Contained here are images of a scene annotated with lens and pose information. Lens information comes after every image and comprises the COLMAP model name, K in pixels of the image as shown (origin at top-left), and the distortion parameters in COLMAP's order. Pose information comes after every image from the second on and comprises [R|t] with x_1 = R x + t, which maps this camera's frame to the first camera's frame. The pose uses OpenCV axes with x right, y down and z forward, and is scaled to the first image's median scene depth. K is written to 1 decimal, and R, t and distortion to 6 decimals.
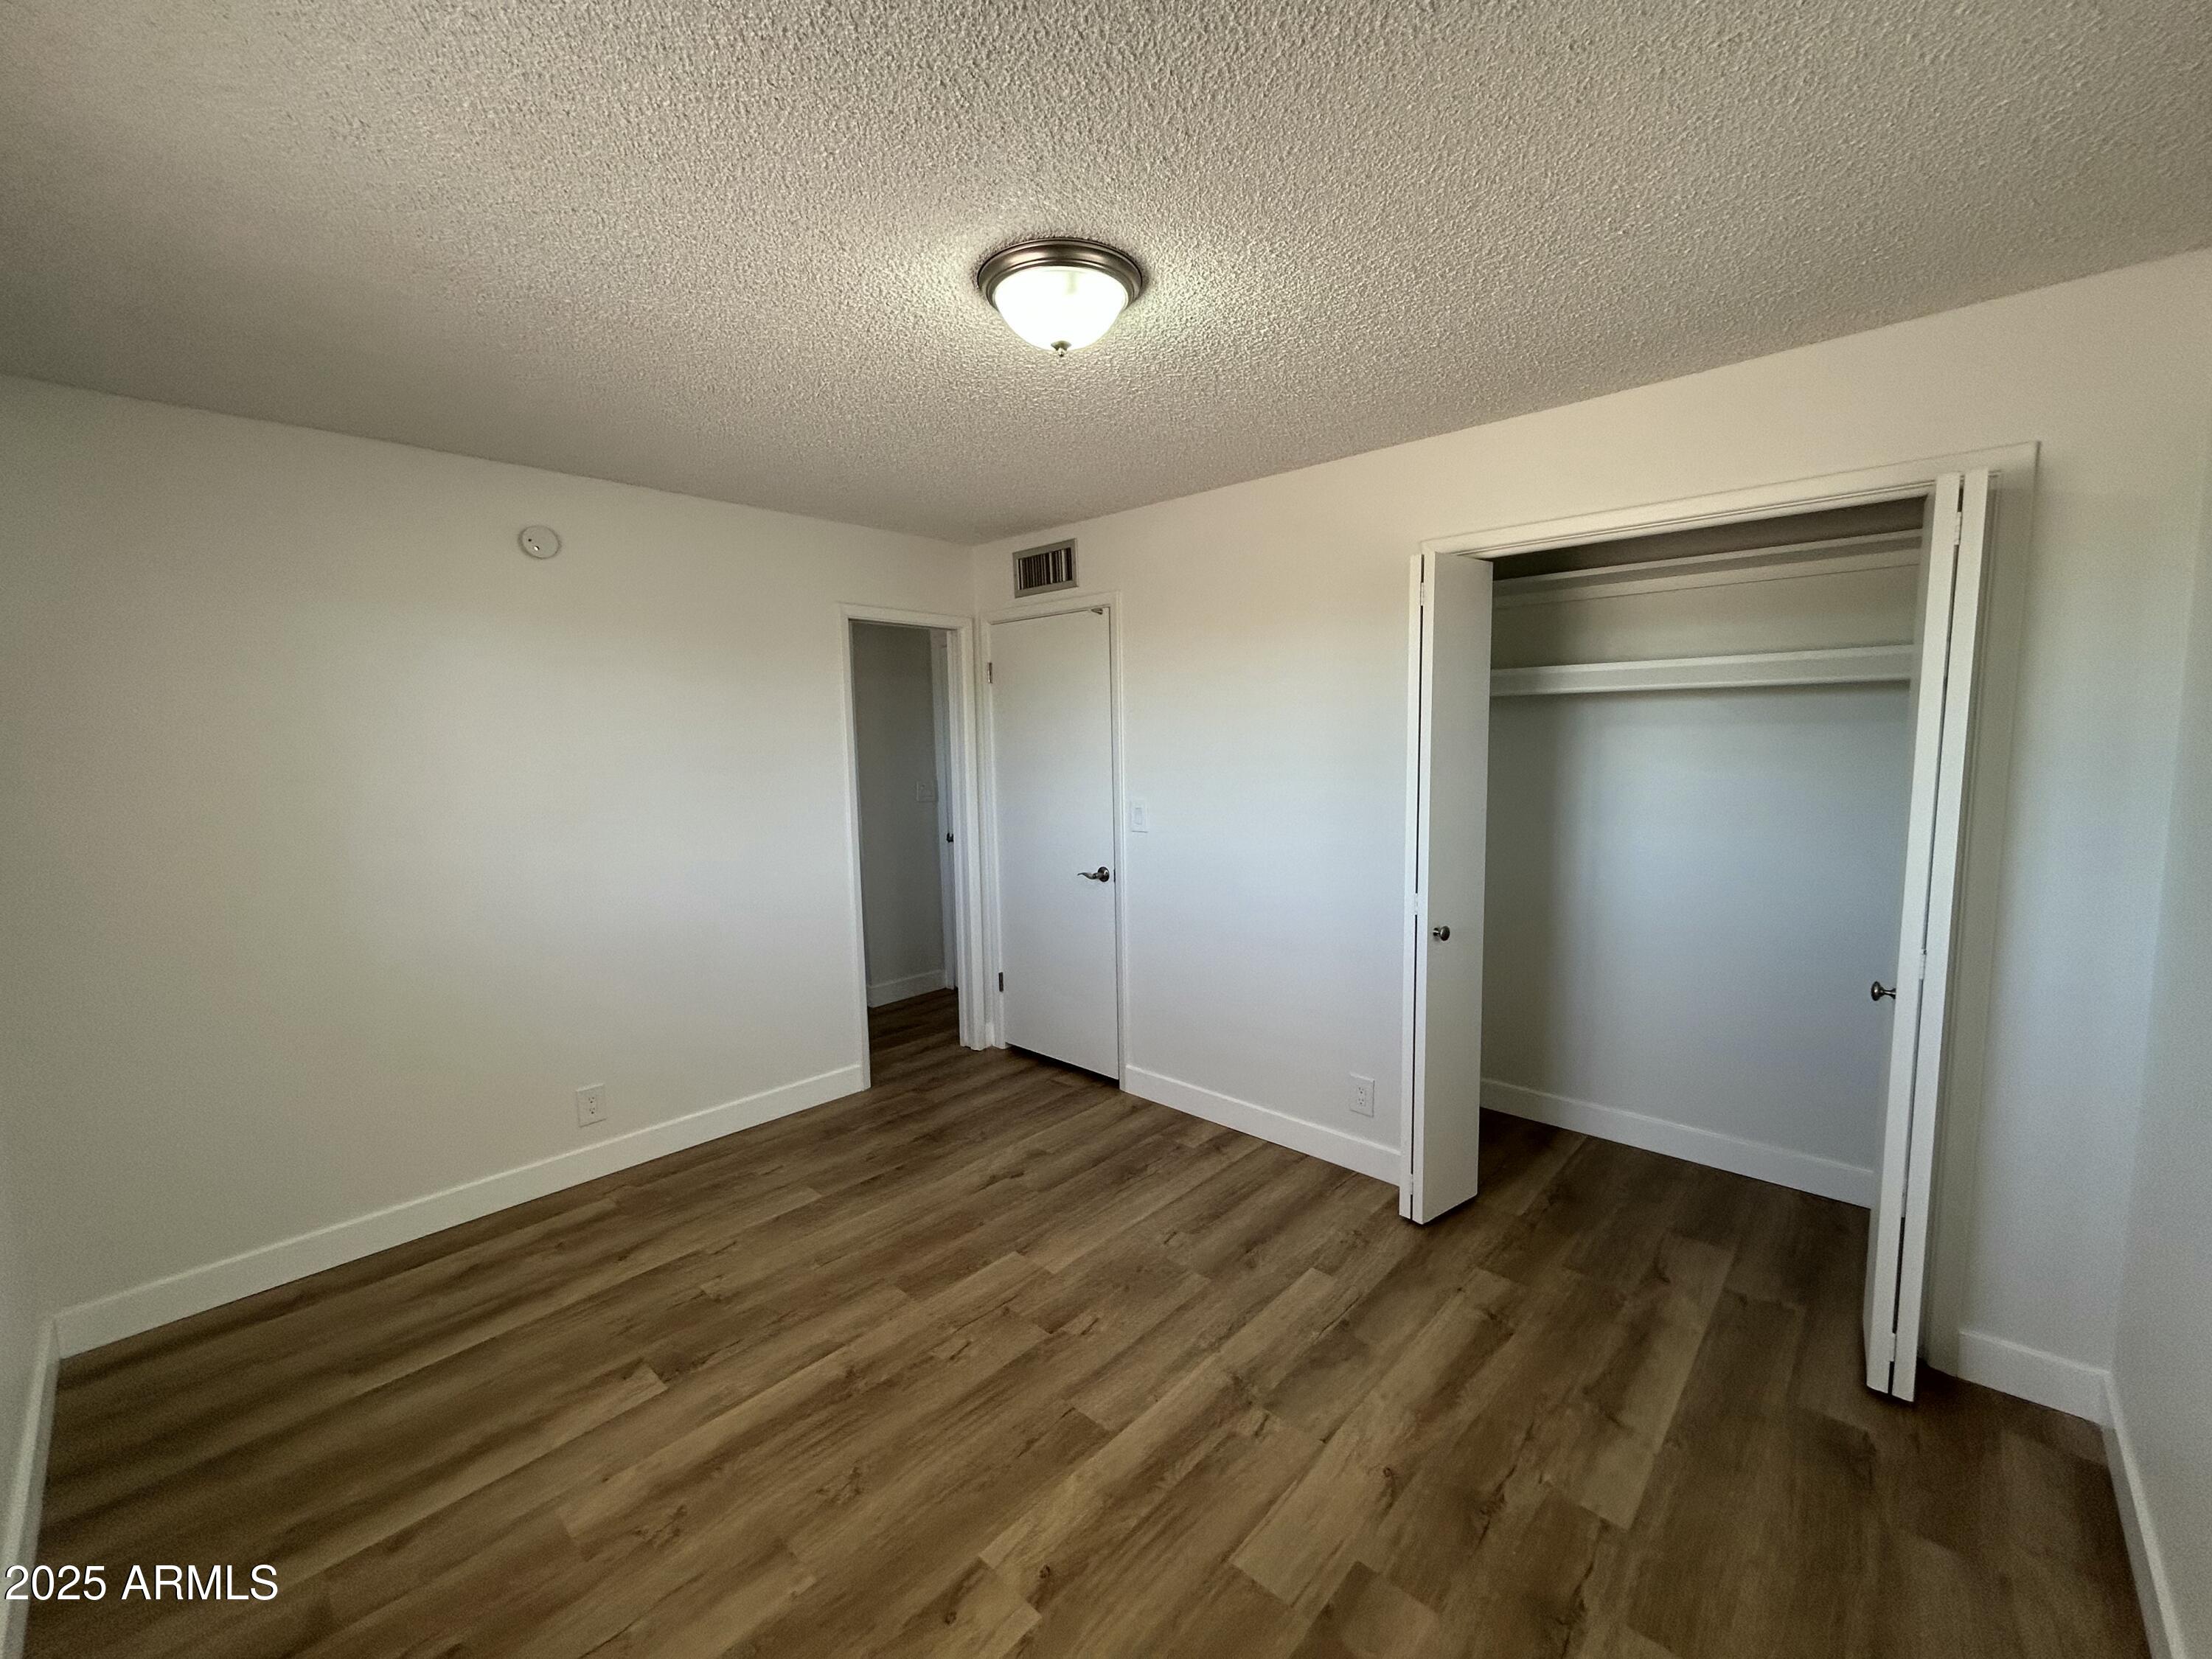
lens RADIAL K [[900.5, 0, 1109.7], [0, 900.5, 826.6], [0, 0, 1]] dist [-0.004400, 0.003500]
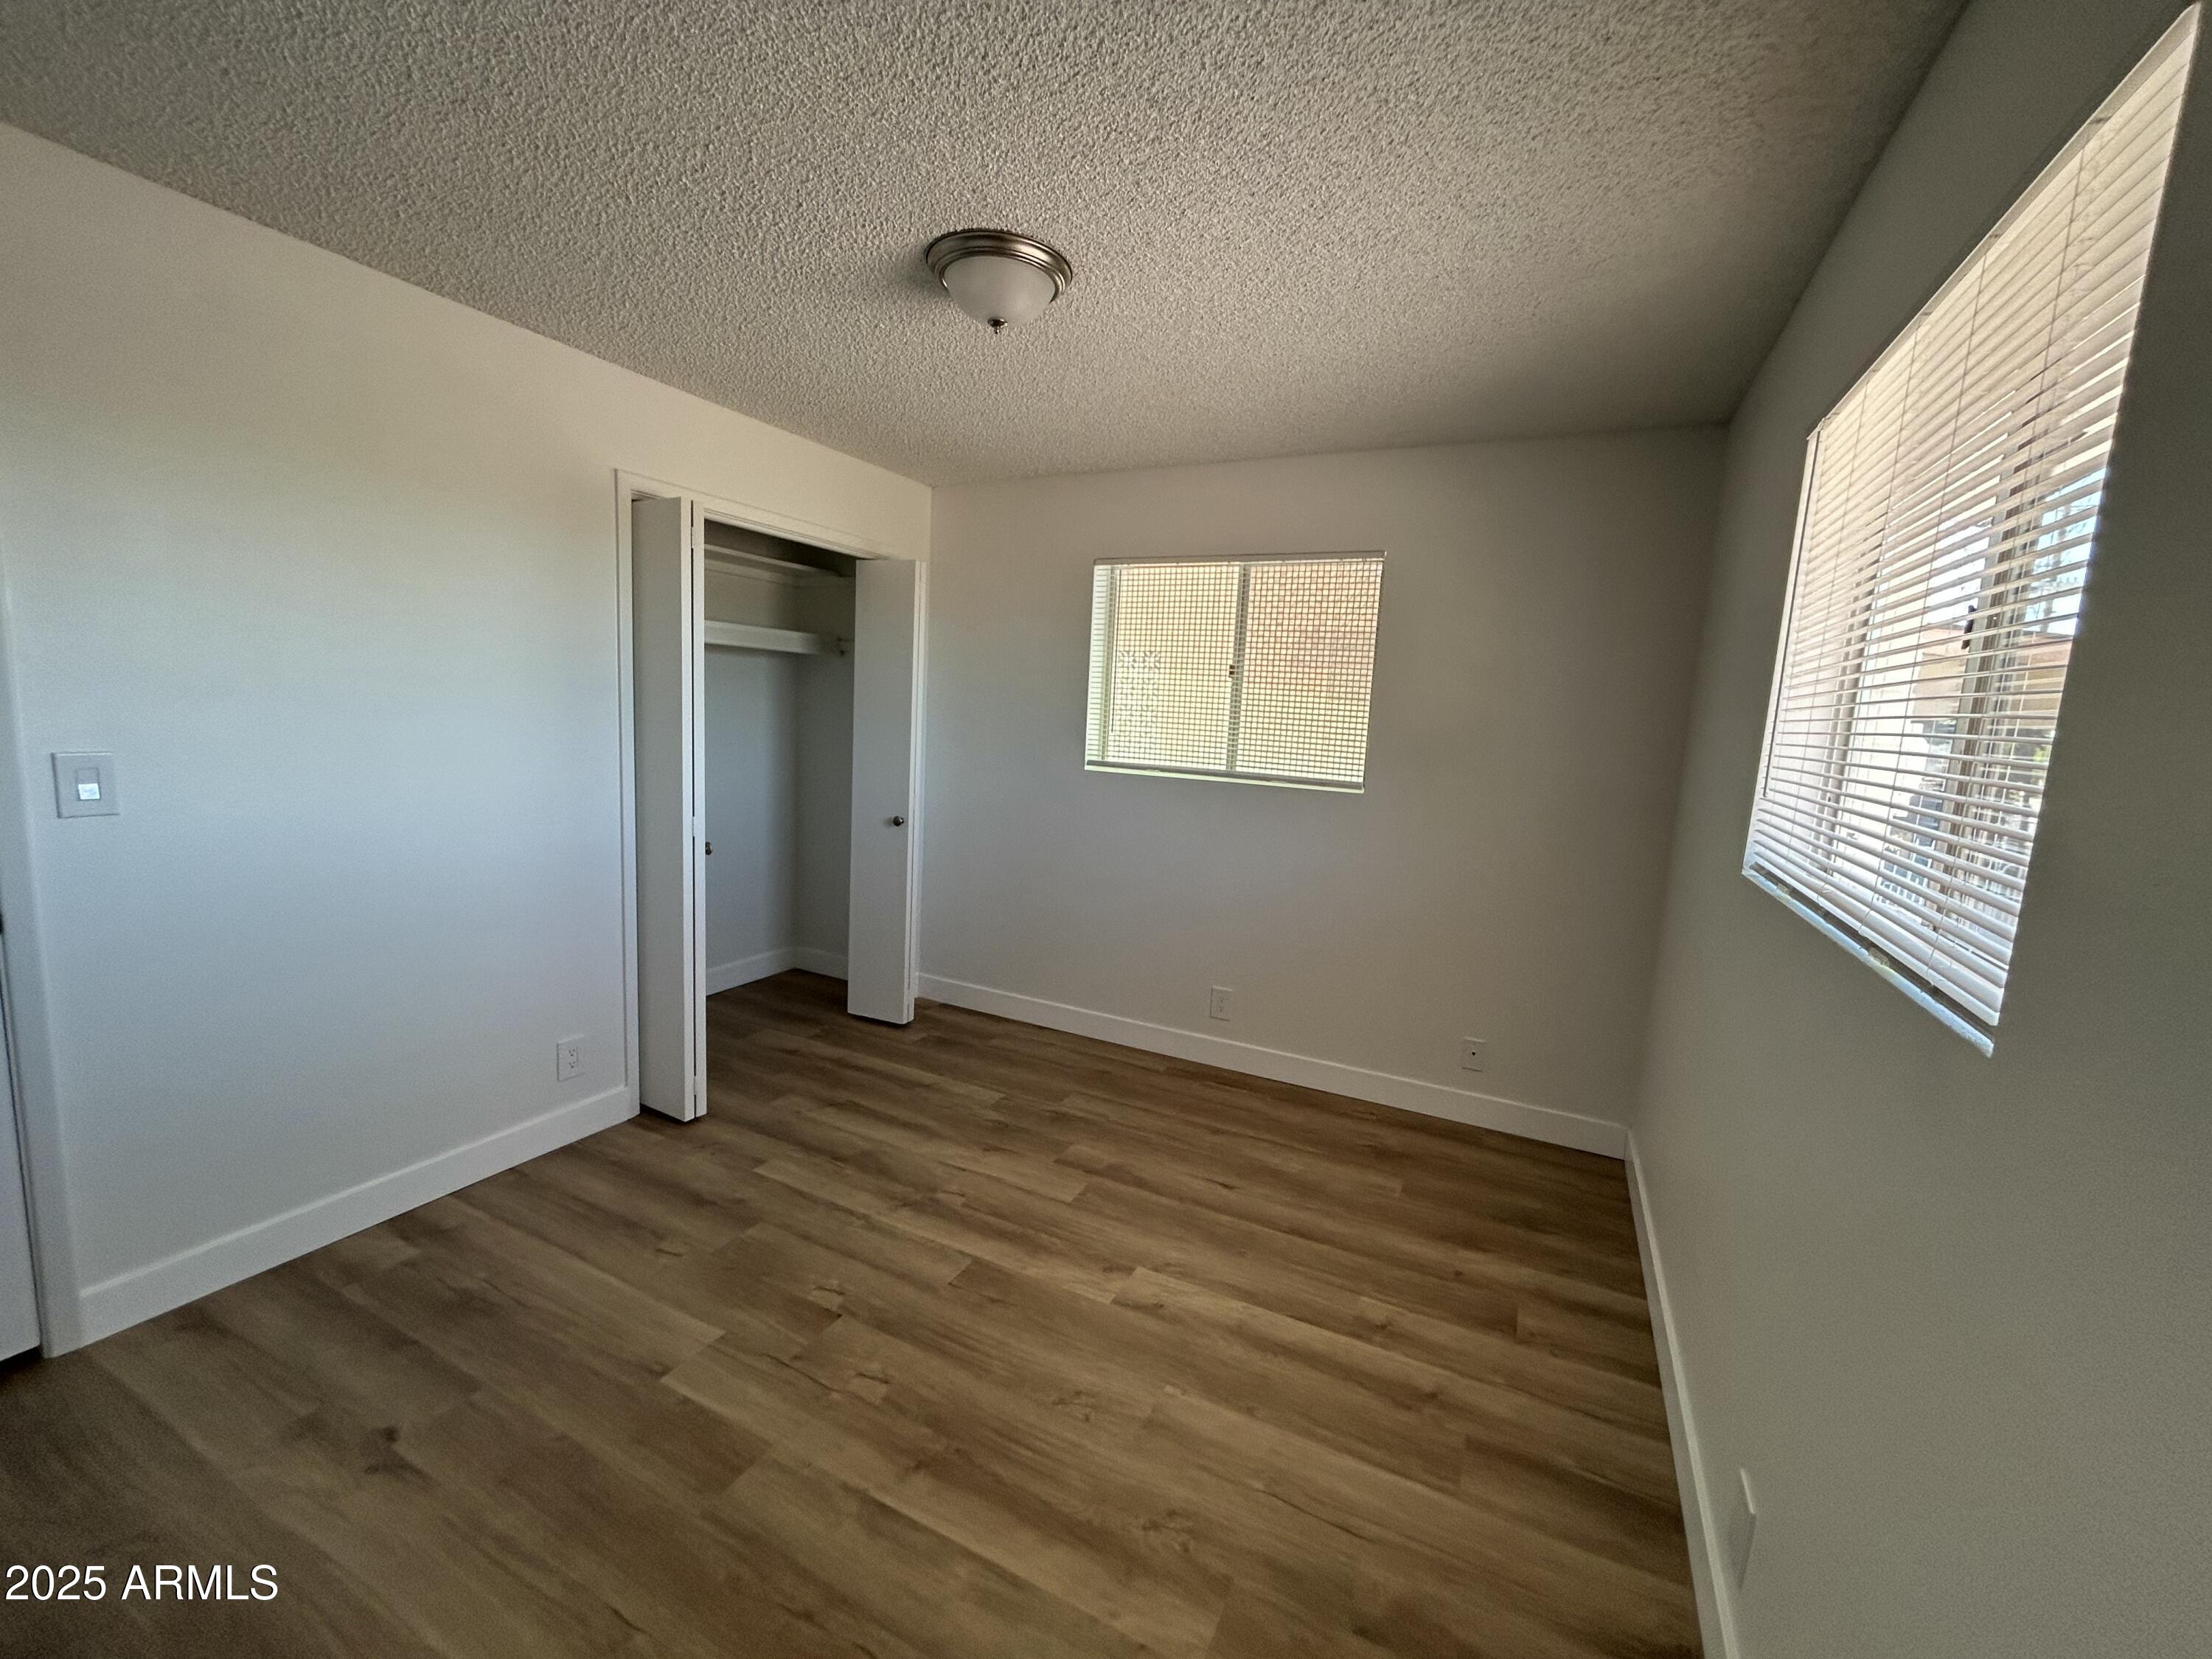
lens RADIAL K [[900.5, 0, 1099.8], [0, 900.5, 830.5], [0, 0, 1]] dist [-0.004400, 0.003500]
pose [[-0.278188, -0.127842, 0.951981, -1.033490], [0.049508, 0.987877, 0.147130, -0.056445], [-0.959250, 0.088060, -0.268486, 1.028351]]
